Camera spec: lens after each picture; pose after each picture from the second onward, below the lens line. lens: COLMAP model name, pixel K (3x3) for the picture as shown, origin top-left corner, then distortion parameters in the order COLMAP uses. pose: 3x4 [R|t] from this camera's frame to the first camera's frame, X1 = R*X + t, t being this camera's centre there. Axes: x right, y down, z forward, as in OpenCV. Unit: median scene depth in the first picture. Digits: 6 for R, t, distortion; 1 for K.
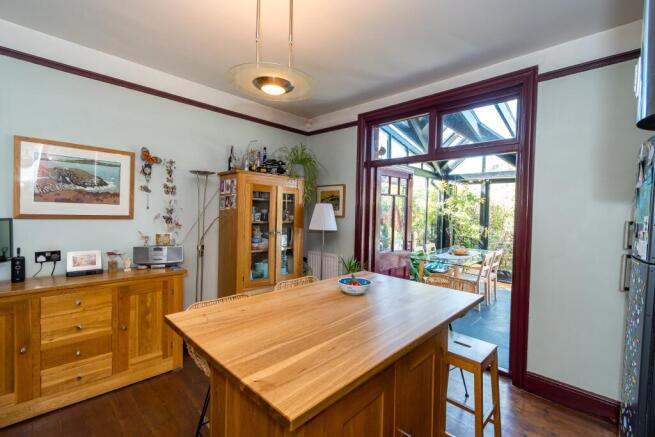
lens RADIAL K [[285.5, 0, 326.5], [0, 285.5, 217.2], [0, 0, 1]] dist [0.002506, -0.000030]
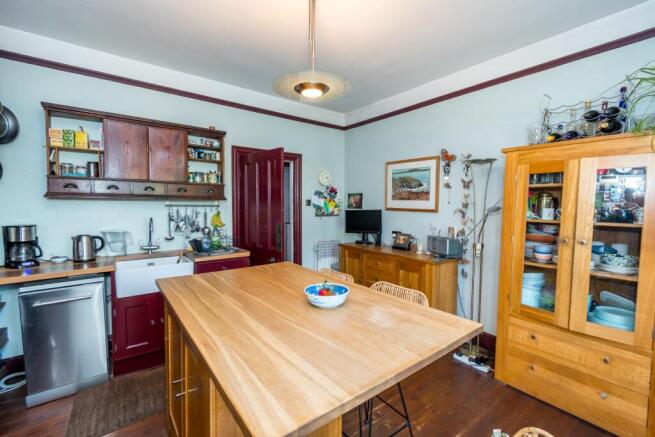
lens RADIAL K [[285.5, 0, 326.2], [0, 285.5, 219.8], [0, 0, 1]] dist [0.002506, -0.000030]
pose [[-0.155810, 0.038698, -0.987029, 0.567901], [-0.026497, 0.998709, 0.043339, -0.002267], [0.987432, 0.032906, -0.154584, 0.745179]]
